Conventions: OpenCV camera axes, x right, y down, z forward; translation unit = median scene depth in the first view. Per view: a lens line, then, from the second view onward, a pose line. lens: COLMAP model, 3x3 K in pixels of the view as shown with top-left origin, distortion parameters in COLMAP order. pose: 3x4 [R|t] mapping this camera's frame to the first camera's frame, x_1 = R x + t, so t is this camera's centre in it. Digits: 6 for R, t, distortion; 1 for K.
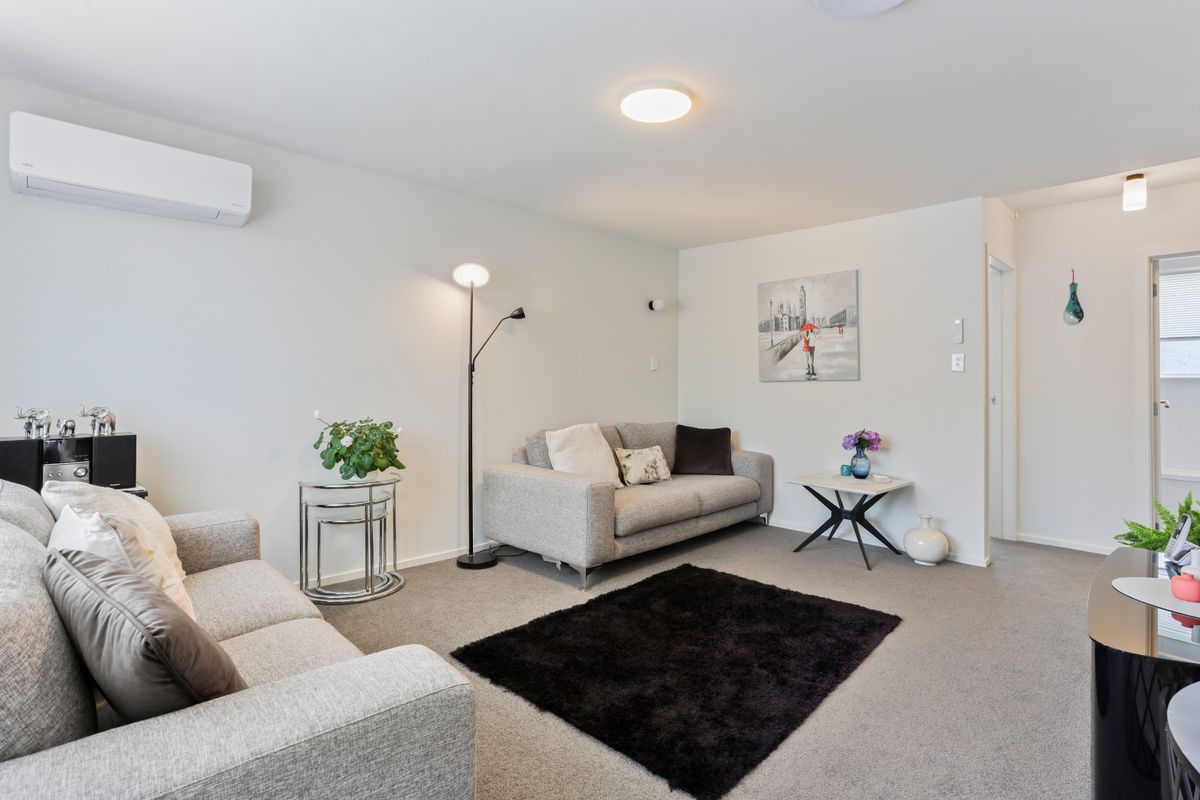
lens RADIAL K [[583.3, 0, 602.6], [0, 583.3, 394.2], [0, 0, 1]] dist [0.003918, 0.001137]
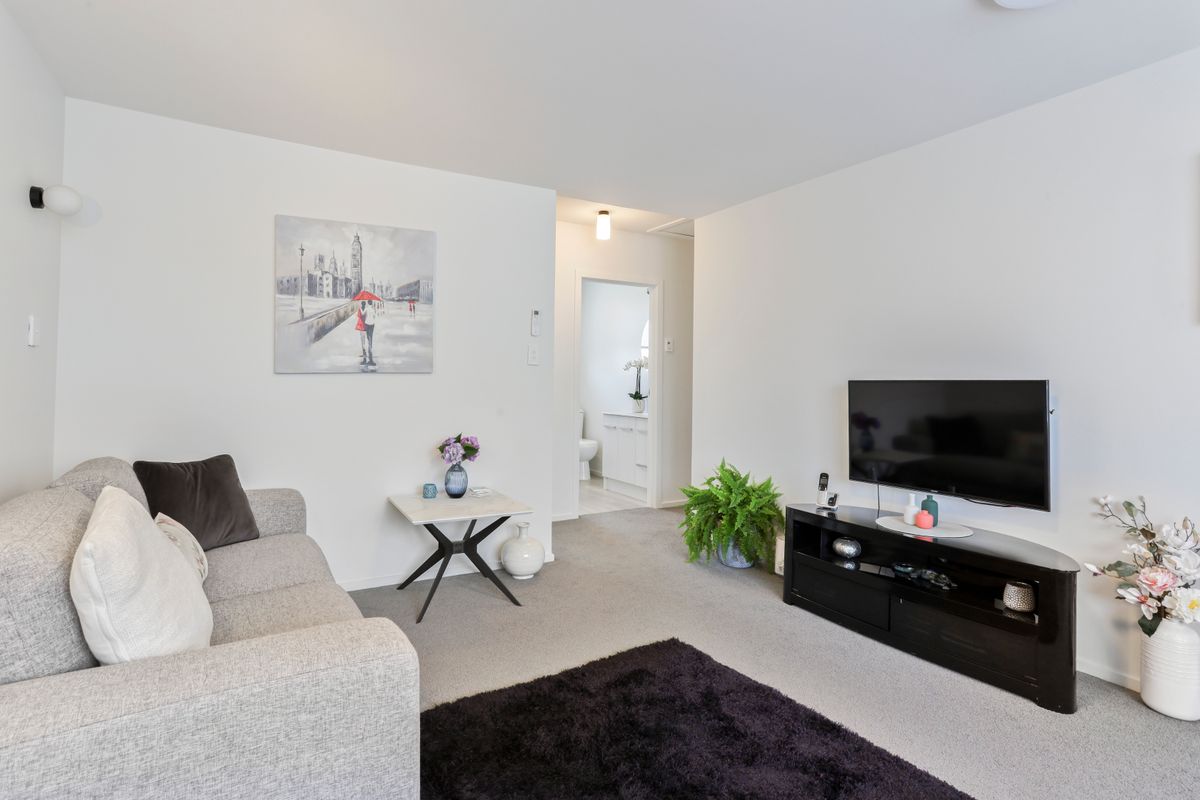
lens RADIAL K [[596.0, 0, 600.1], [0, 596.0, 368.6], [0, 0, 1]] dist [-0.001128, 0.000136]
pose [[0.272123, 0.017660, 0.962101, -0.255222], [0.019991, 0.999512, -0.024001, -0.005762], [-0.962055, 0.025765, 0.271637, 0.535765]]
